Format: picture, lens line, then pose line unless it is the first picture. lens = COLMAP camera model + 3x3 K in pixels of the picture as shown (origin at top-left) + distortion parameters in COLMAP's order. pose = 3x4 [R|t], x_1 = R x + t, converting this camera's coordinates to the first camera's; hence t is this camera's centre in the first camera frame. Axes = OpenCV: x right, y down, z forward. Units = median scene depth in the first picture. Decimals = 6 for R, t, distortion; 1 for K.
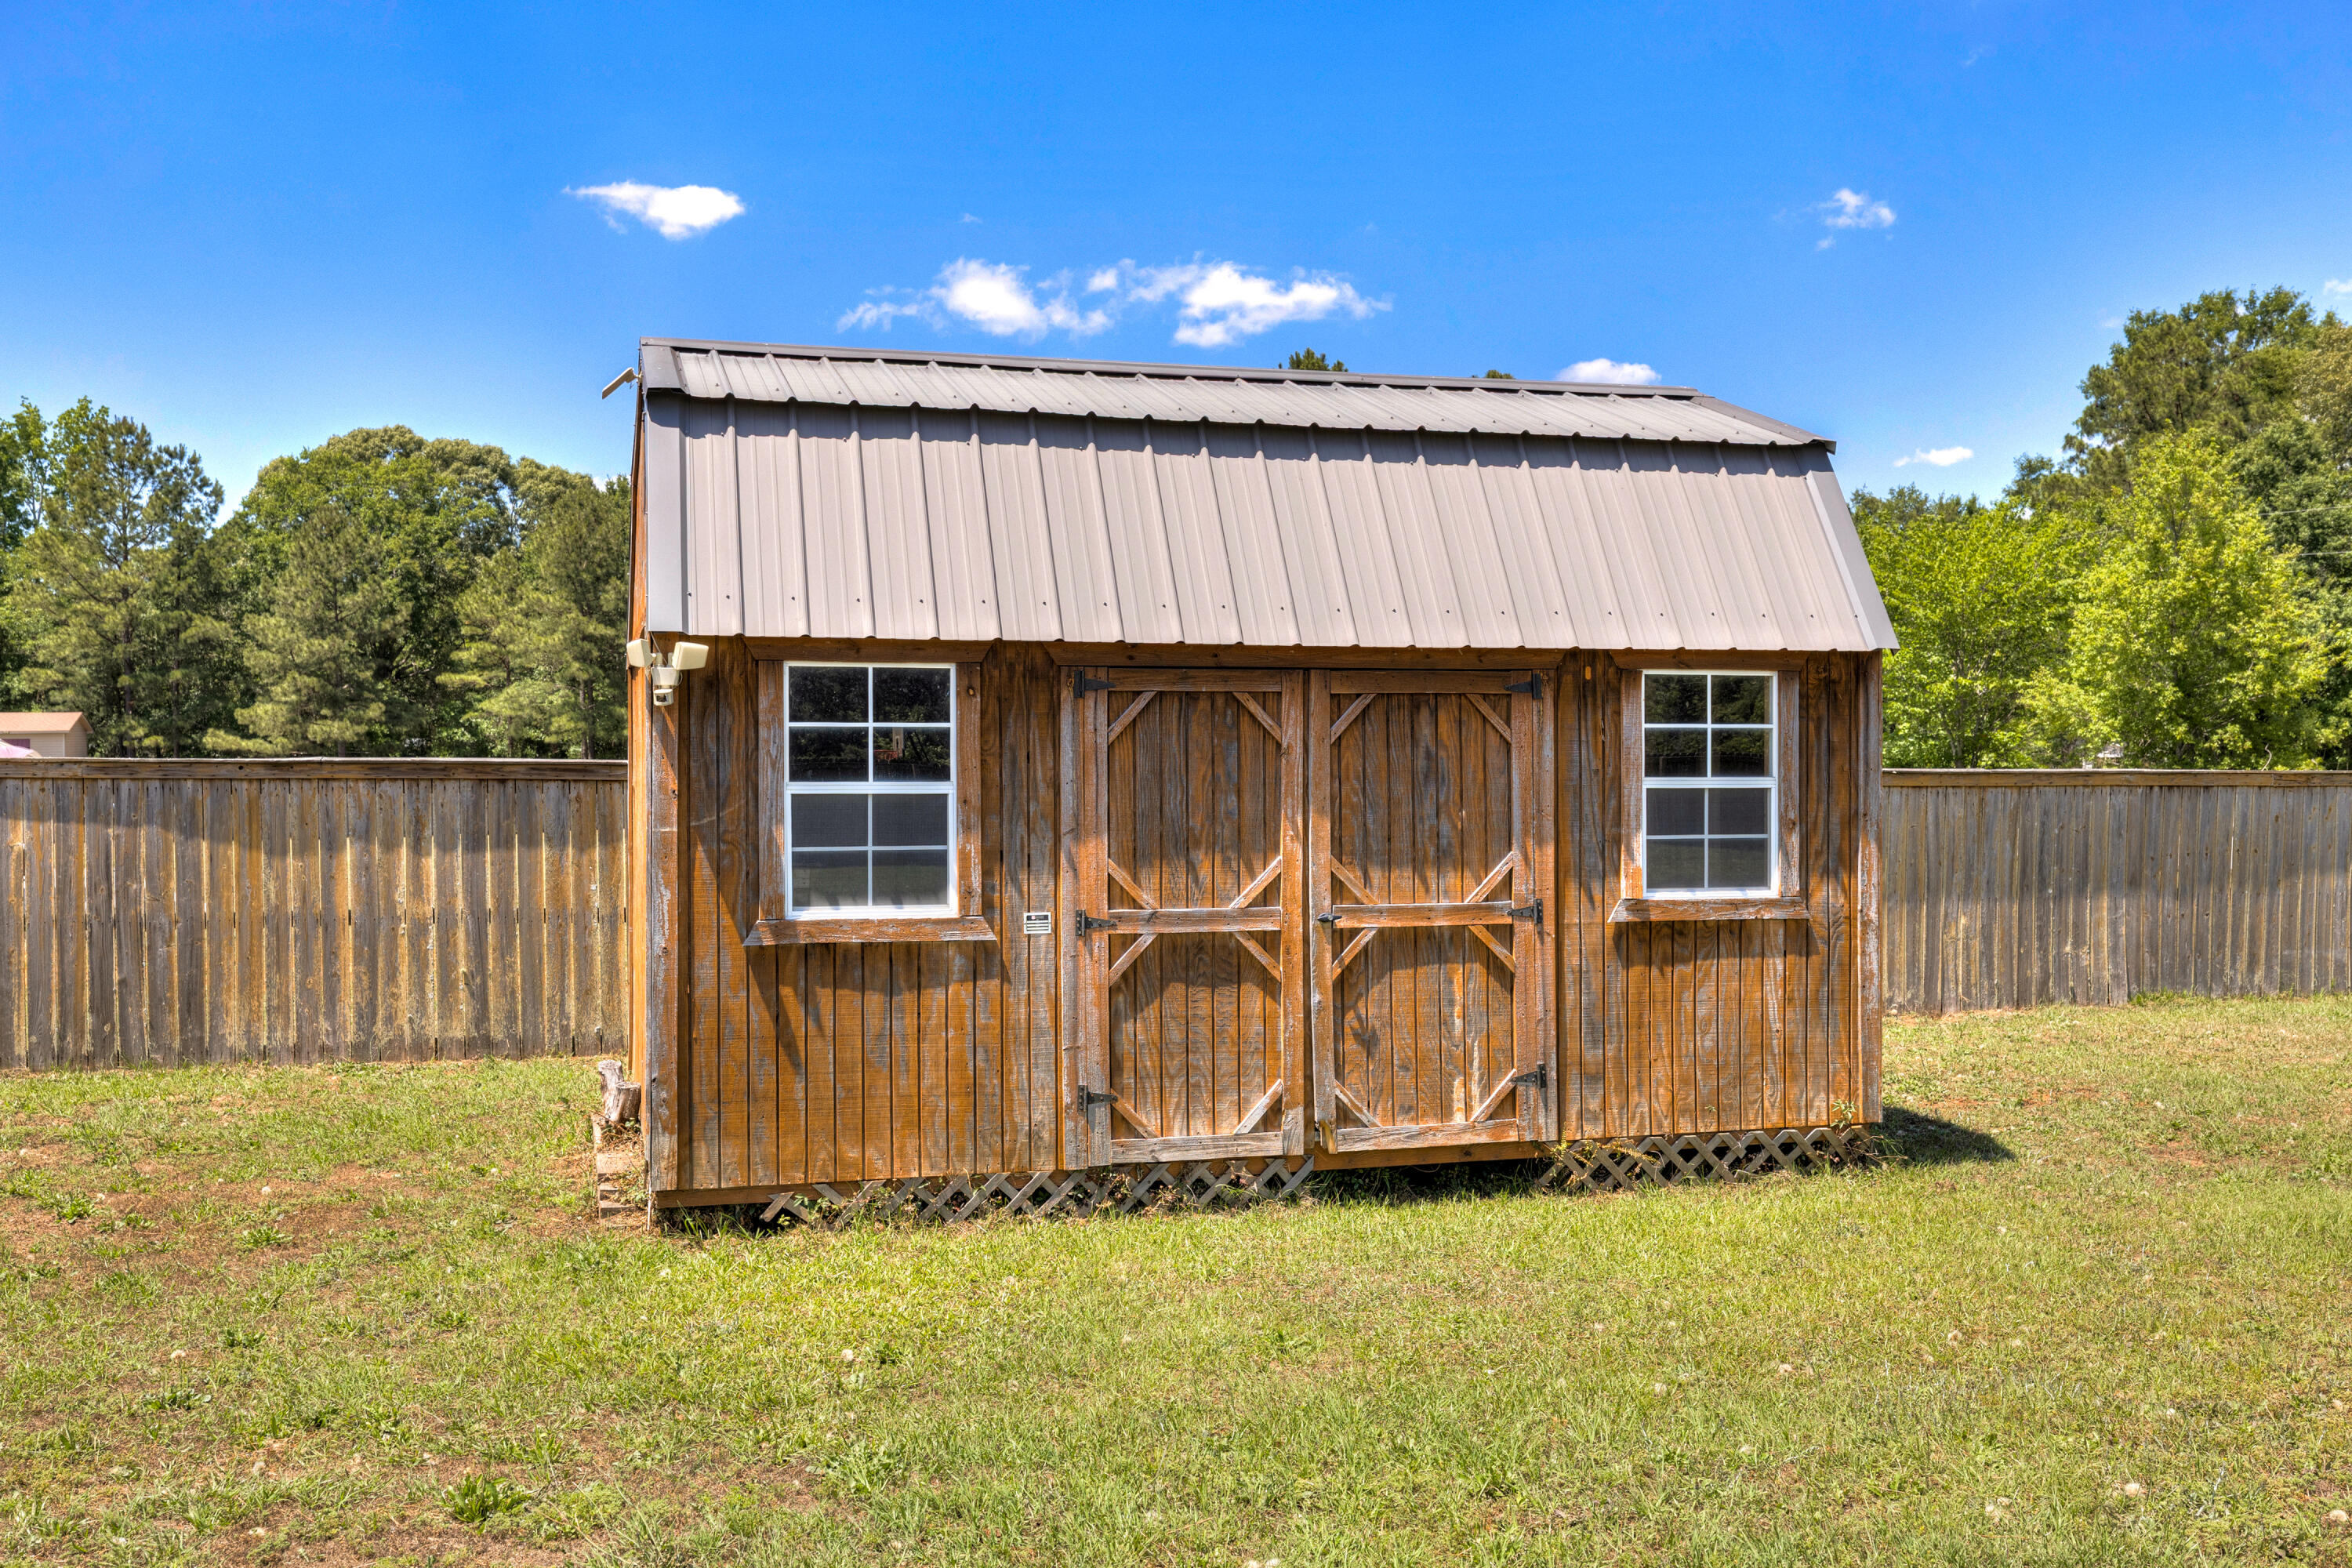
lens RADIAL K [[2197.4, 0, 1176.0], [0, 2197.4, 784.0], [0, 0, 1]] dist [-0.013301, -0.018044]
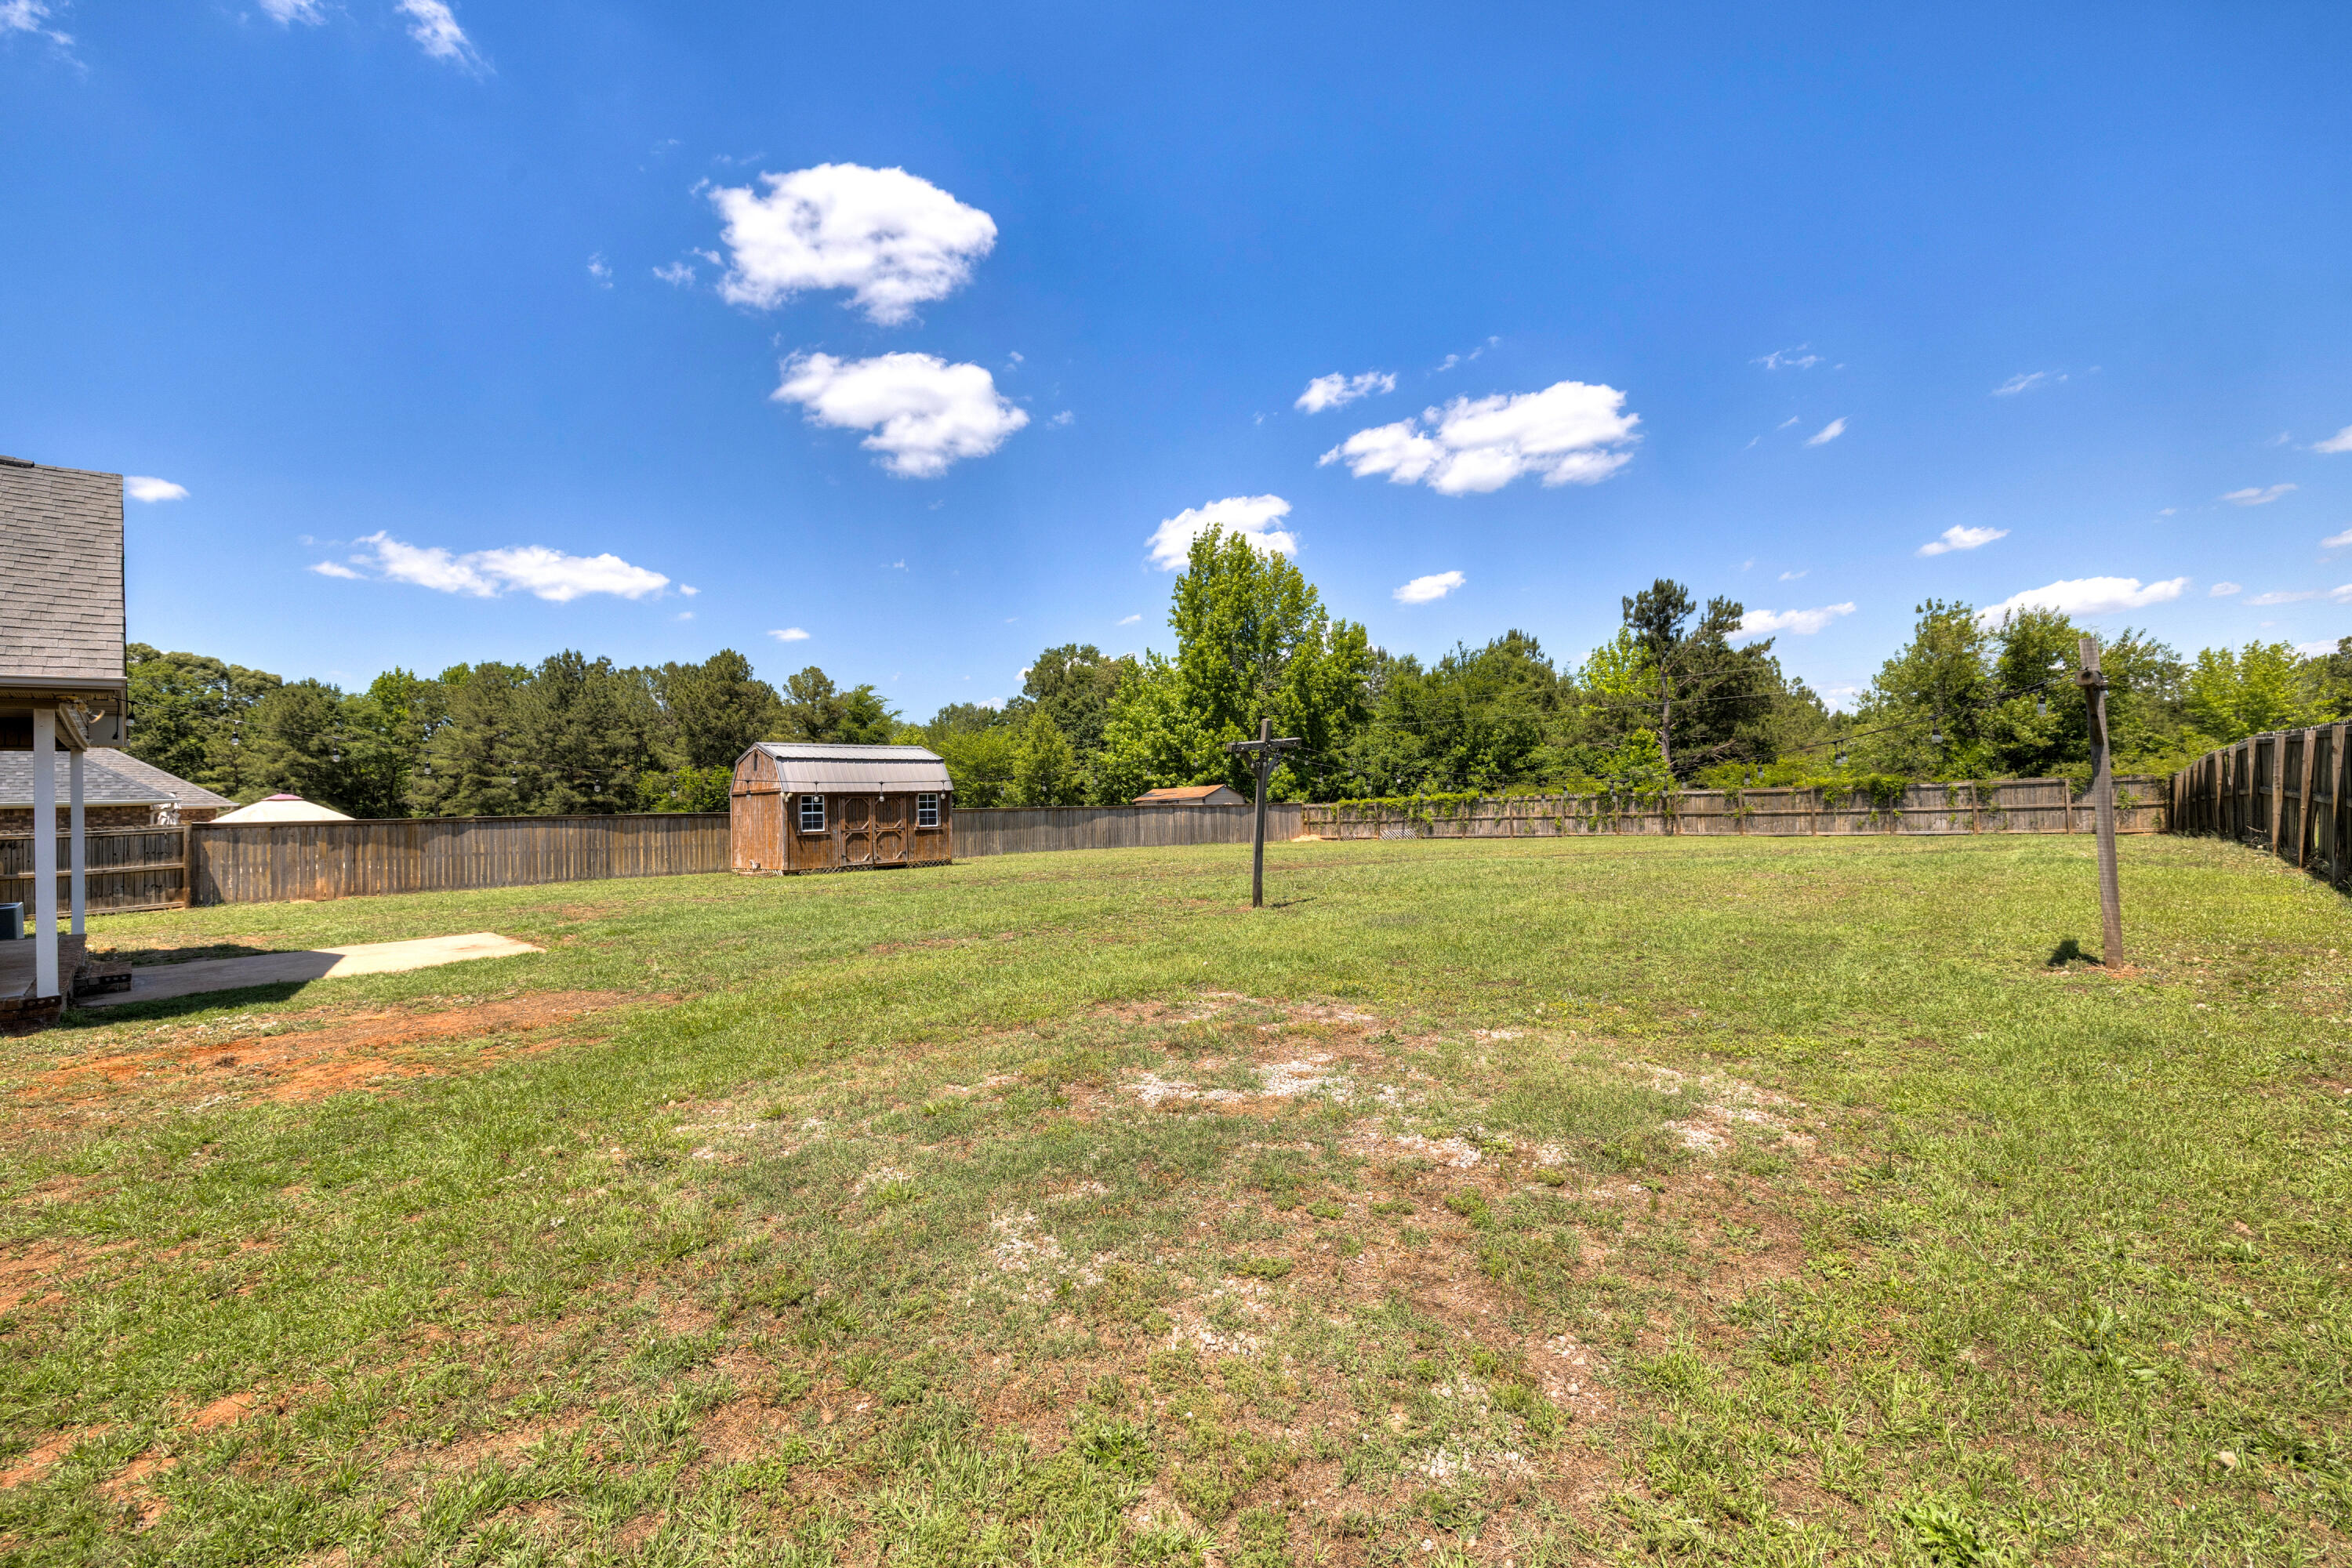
lens RADIAL K [[1006.3, 0, 1176.0], [0, 1006.3, 784.0], [0, 0, 1]] dist [-0.000432, 0.000090]
pose [[0.866457, -0.011755, 0.499113, -0.655464], [0.031778, 0.998994, -0.031639, 0.043125], [-0.498239, 0.043275, 0.865959, -2.122355]]
